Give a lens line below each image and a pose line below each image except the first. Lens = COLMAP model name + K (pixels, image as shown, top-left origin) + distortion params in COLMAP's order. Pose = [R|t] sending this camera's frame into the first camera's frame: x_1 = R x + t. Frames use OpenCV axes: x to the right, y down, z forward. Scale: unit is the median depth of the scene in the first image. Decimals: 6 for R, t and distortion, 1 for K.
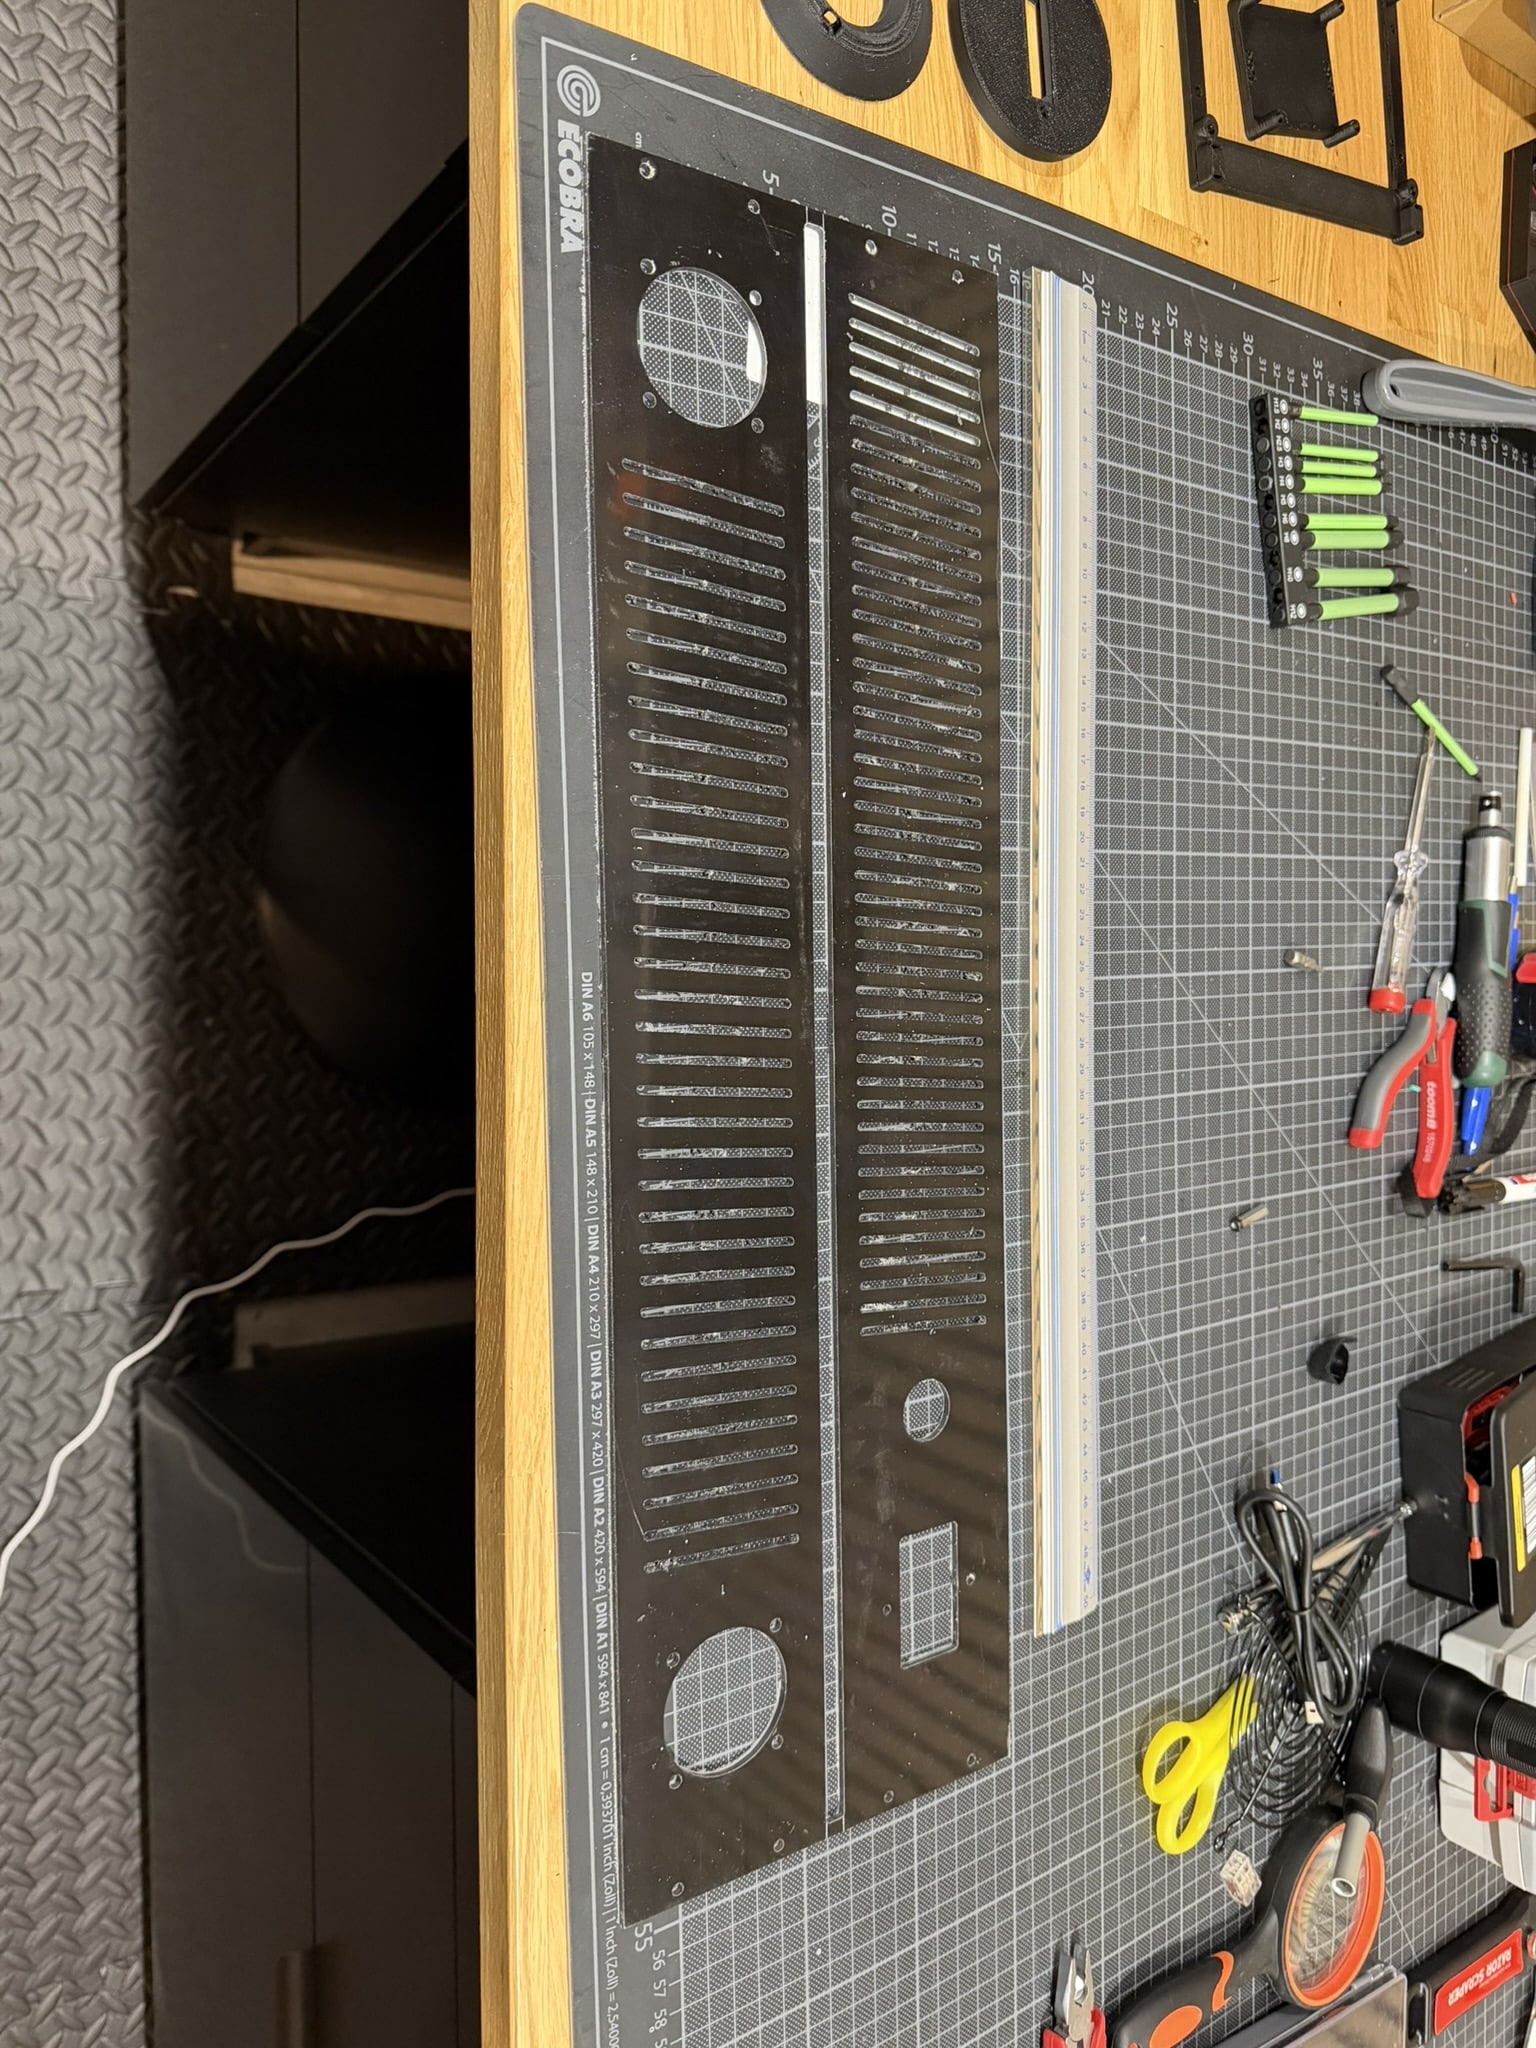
lens RADIAL K [[1445.3, 0, 768.0], [0, 1445.3, 1024.0], [0, 0, 1]] dist [0.048990, -0.064589]
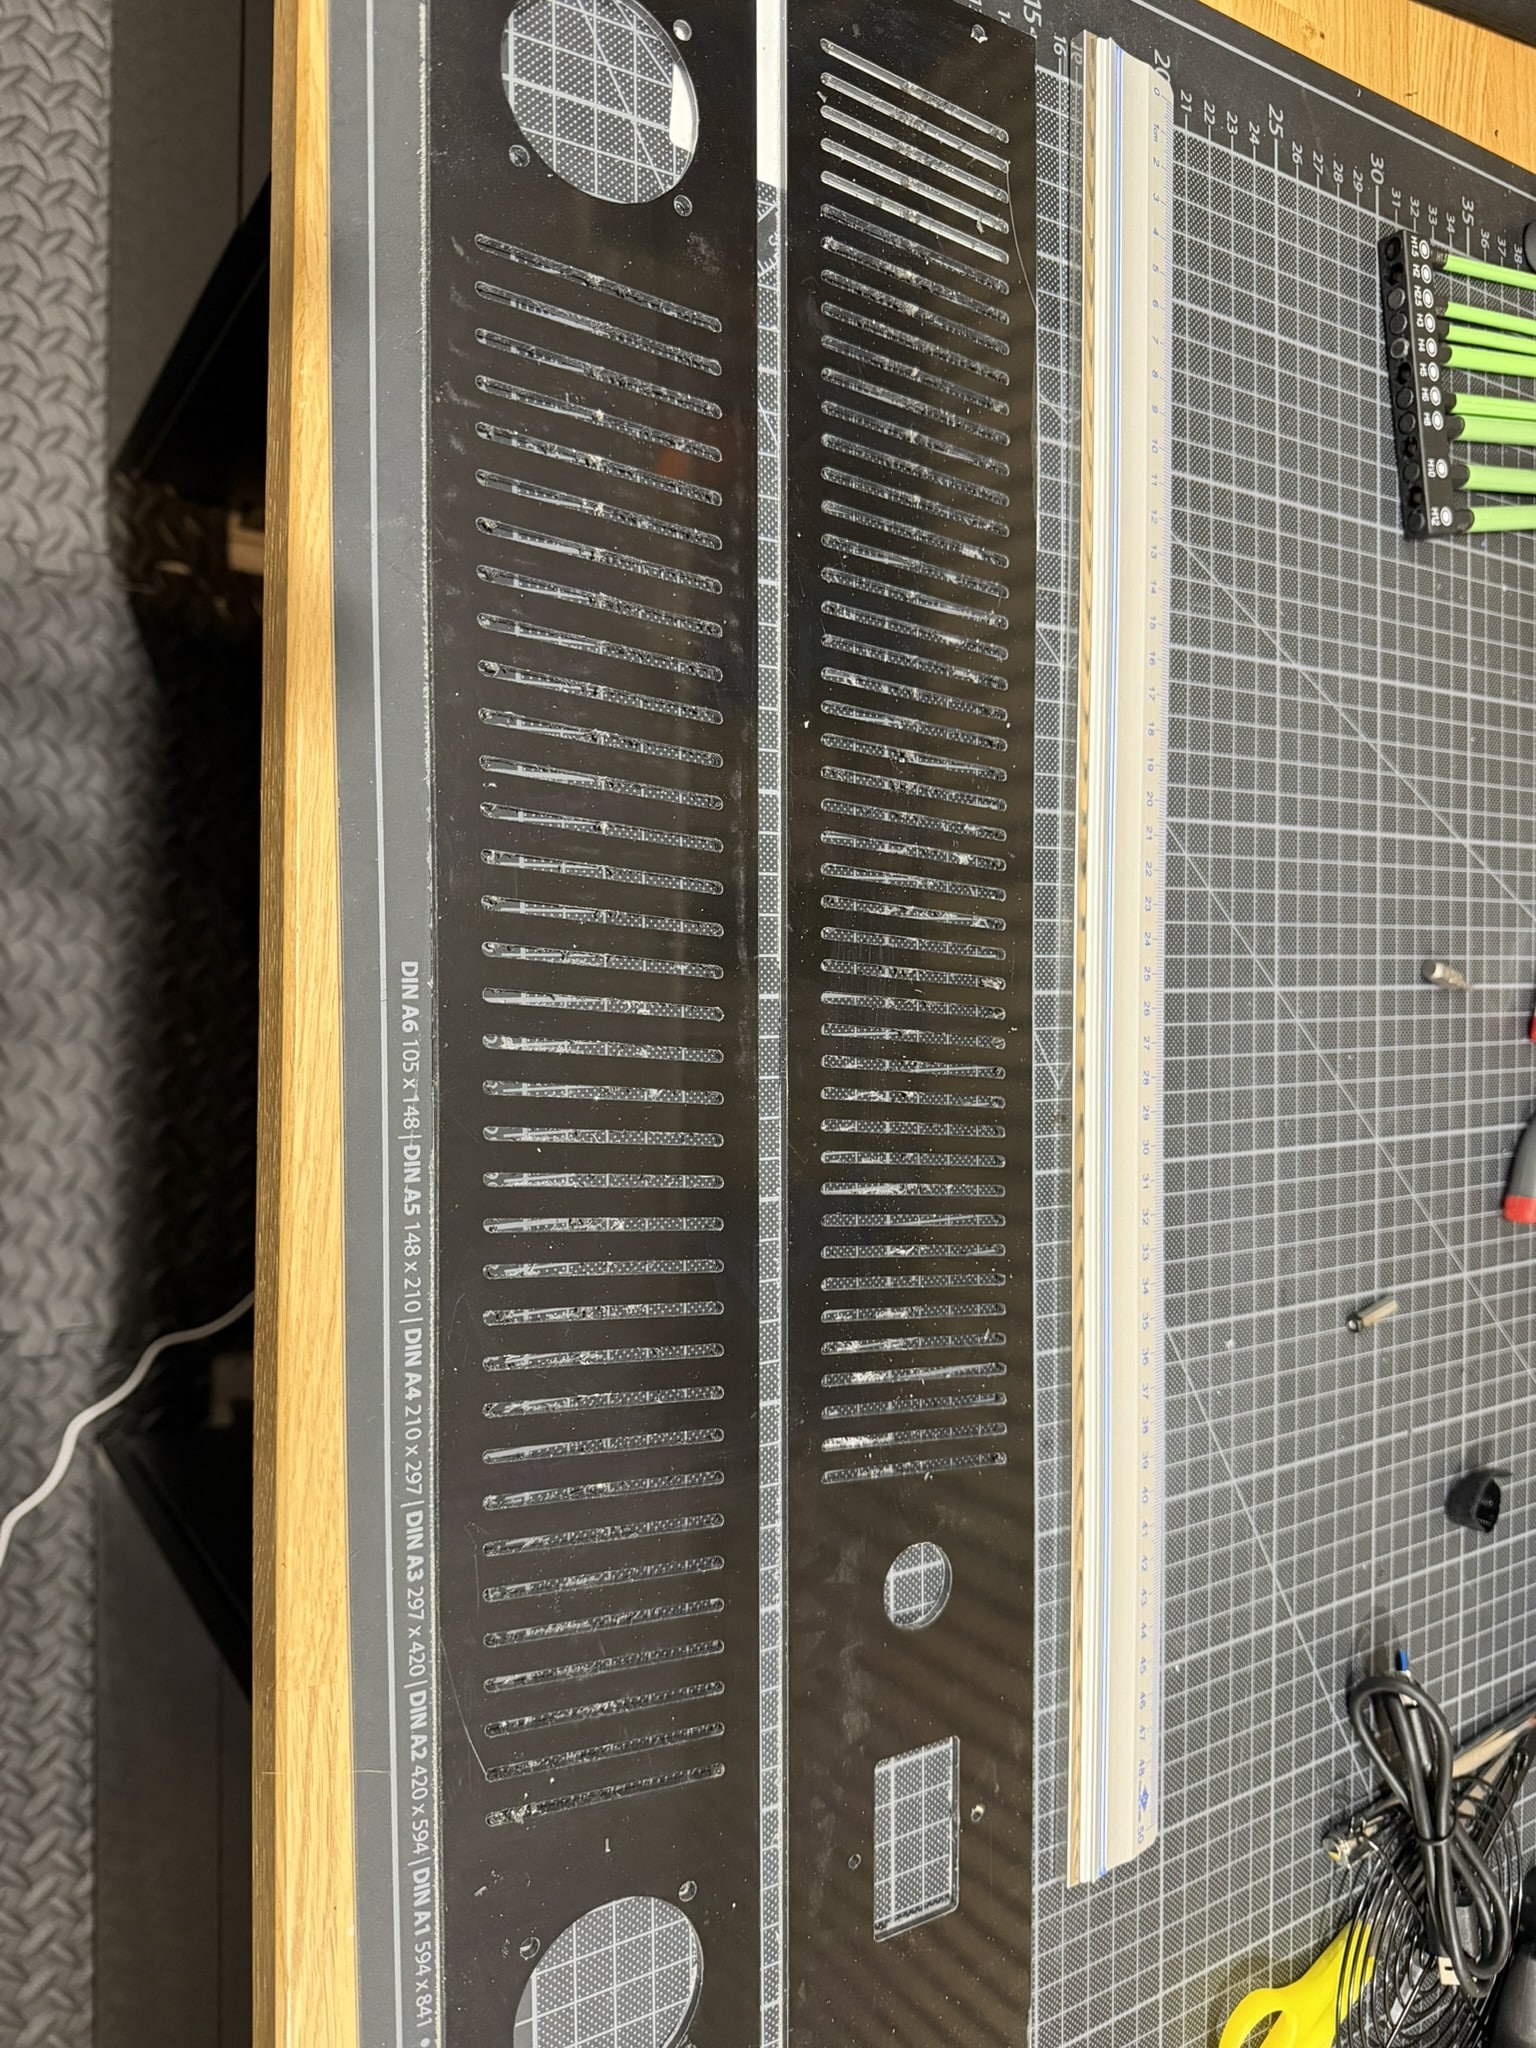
lens RADIAL K [[1473.2, 0, 768.0], [0, 1473.2, 1024.0], [0, 0, 1]] dist [-0.029646, 0.033572]
pose [[0.997939, 0.015448, -0.062288, 0.067884], [-0.016789, 0.999637, -0.021070, 0.004486], [0.061940, 0.022073, 0.997836, 0.233342]]
